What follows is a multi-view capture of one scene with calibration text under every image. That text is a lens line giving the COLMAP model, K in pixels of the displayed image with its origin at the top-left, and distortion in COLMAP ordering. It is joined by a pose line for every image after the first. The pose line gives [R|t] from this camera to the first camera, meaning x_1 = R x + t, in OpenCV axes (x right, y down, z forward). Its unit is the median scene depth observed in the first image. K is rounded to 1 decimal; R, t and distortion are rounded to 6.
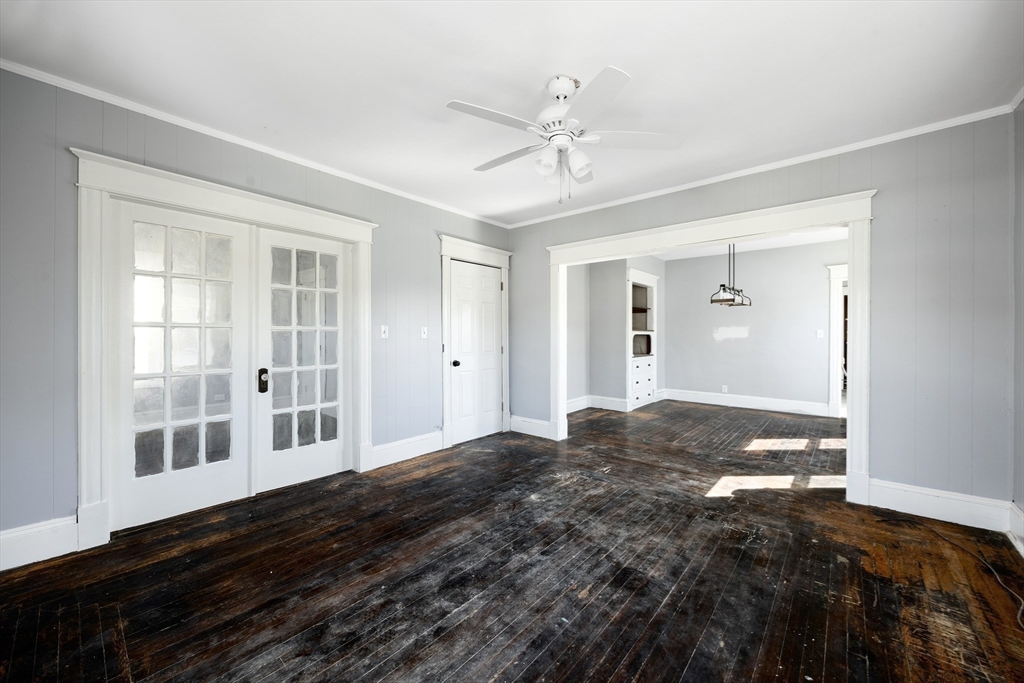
lens RADIAL K [[386.1, 0, 517.9], [0, 386.1, 332.9], [0, 0, 1]] dist [-0.005248, 0.000177]
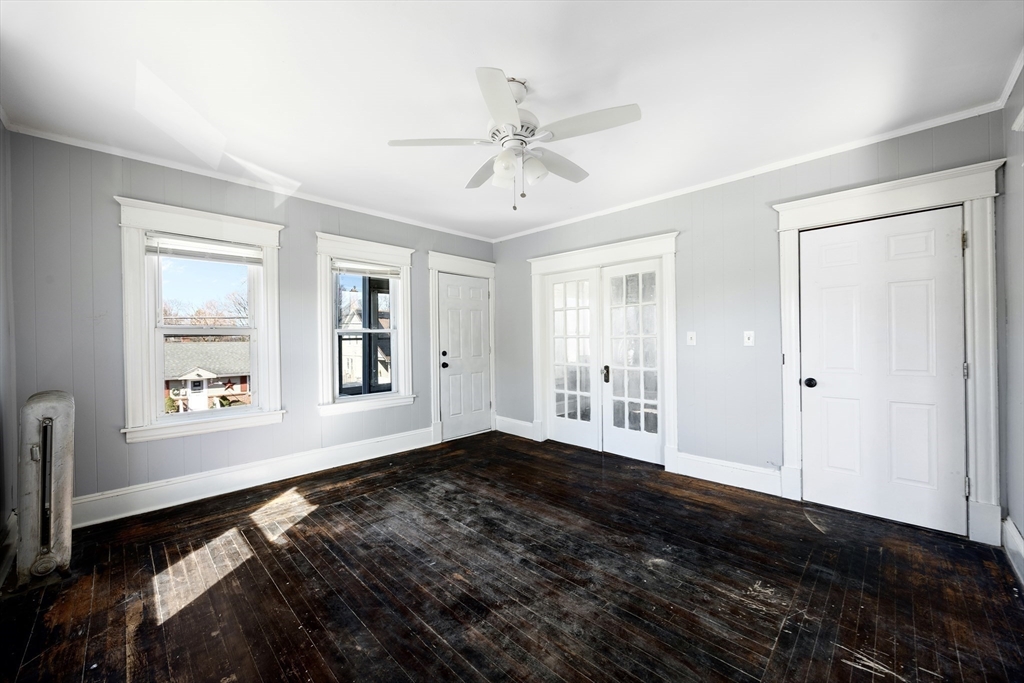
lens RADIAL K [[386.1, 0, 519.5], [0, 386.1, 338.9], [0, 0, 1]] dist [-0.005248, 0.000177]
pose [[-0.064982, -0.006284, -0.997867, 0.798886], [0.017758, 0.999815, -0.007453, -0.002073], [0.997728, -0.018205, -0.064858, 0.786169]]
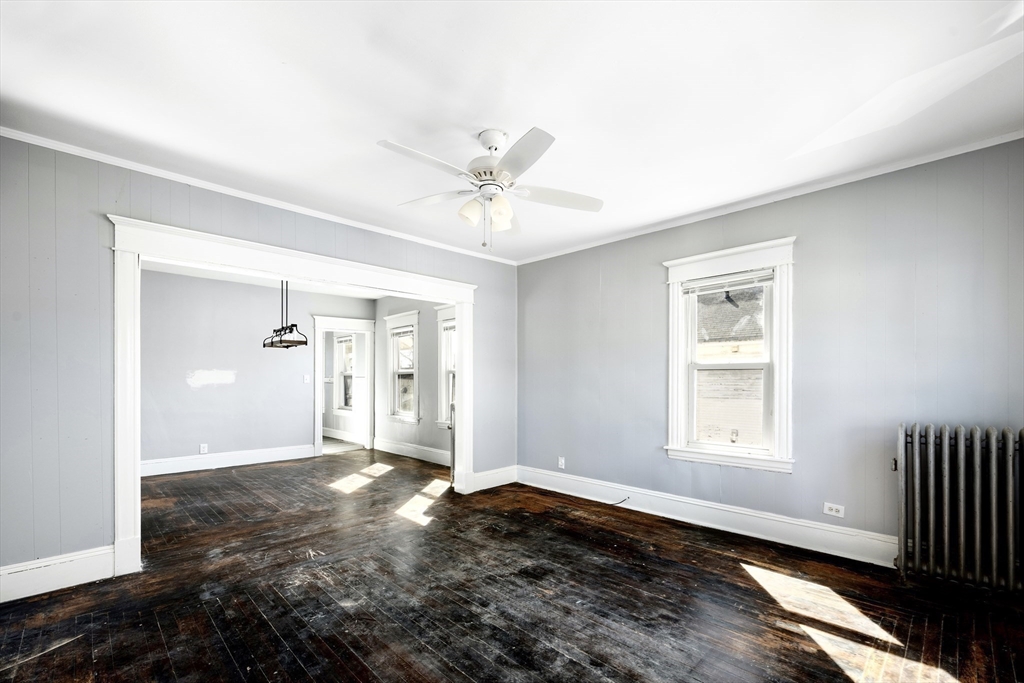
lens RADIAL K [[440.3, 0, 546.2], [0, 440.3, 380.4], [0, 0, 1]] dist [-0.005082, 0.000670]
pose [[0.056275, -0.004081, 0.998407, -0.759082], [-0.001948, 0.999989, 0.004197, 0.000215], [-0.998413, -0.002181, 0.056266, 0.579421]]
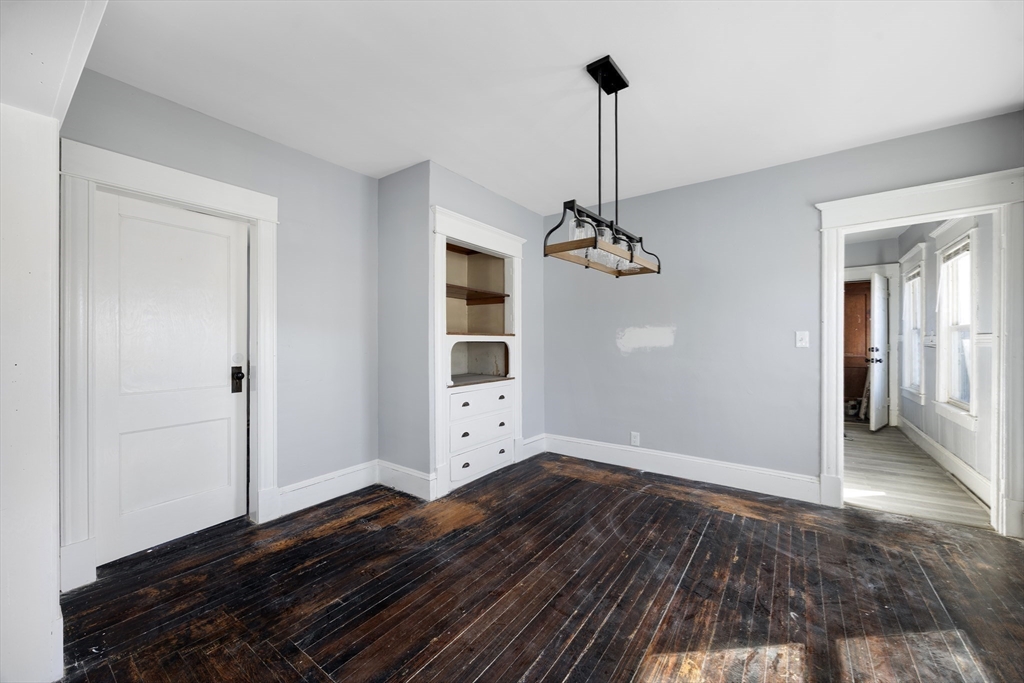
lens RADIAL K [[386.1, 0, 511.6], [0, 386.1, 342.0], [0, 0, 1]] dist [-0.005248, 0.000177]
pose [[0.997442, -0.004307, 0.071349, 0.741143], [0.004083, 0.999986, 0.003286, 0.006532], [-0.071362, -0.002987, 0.997446, 1.063964]]
